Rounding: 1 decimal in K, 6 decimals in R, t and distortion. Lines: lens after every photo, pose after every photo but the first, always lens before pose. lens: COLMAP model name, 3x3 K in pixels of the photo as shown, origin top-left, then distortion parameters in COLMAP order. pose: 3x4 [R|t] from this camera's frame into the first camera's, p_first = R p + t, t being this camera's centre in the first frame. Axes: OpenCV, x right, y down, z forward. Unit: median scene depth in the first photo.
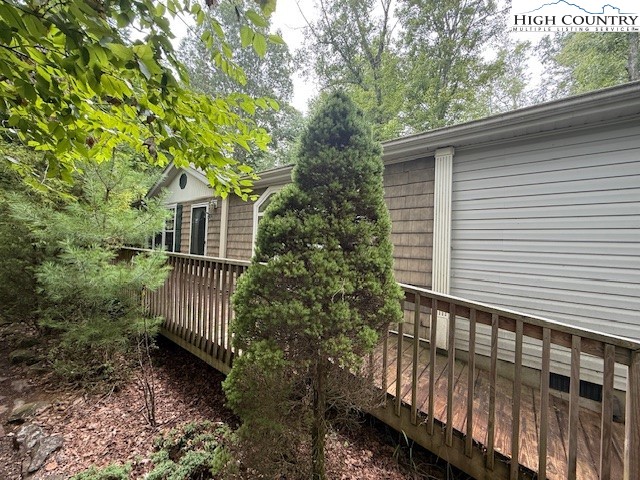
lens RADIAL K [[255.0, 0, 318.6], [0, 255.0, 237.2], [0, 0, 1]] dist [0.000903, -0.000384]
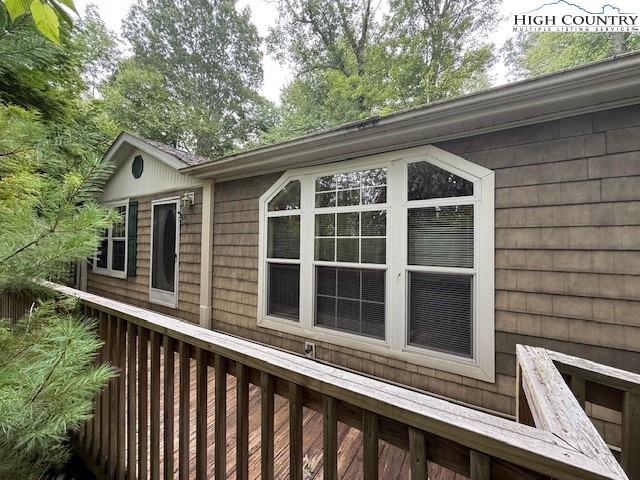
lens RADIAL K [[255.0, 0, 318.6], [0, 255.0, 236.7], [0, 0, 1]] dist [0.000903, -0.000384]
pose [[0.991769, -0.021673, 0.126192, -0.158912], [0.020560, 0.999737, 0.010112, -0.031179], [-0.126378, -0.007434, 0.991954, 0.290408]]
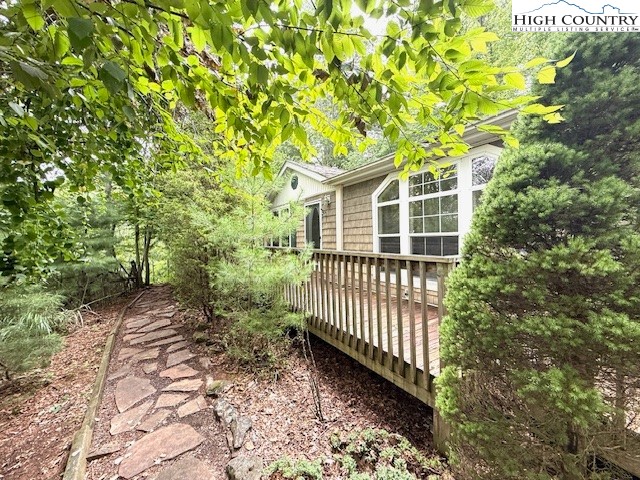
lens RADIAL K [[255.0, 0, 317.1], [0, 255.0, 237.5], [0, 0, 1]] dist [0.000903, -0.000384]
pose [[0.937746, -0.054283, -0.343052, -0.108491], [0.063458, 0.997863, 0.015566, 0.001061], [0.341474, -0.036367, 0.939187, 0.031044]]
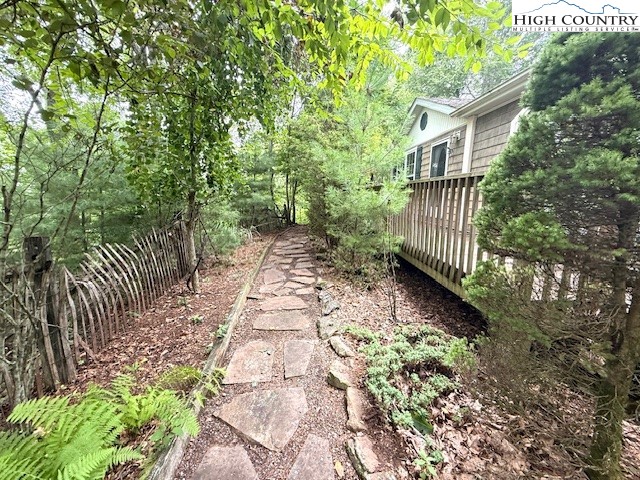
lens RADIAL K [[255.0, 0, 316.0], [0, 255.0, 238.6], [0, 0, 1]] dist [0.000903, -0.000384]
pose [[0.641024, 0.099204, -0.761082, -0.008611], [0.034182, 0.986938, 0.157433, 0.065540], [0.766759, -0.126934, 0.629260, 0.011213]]
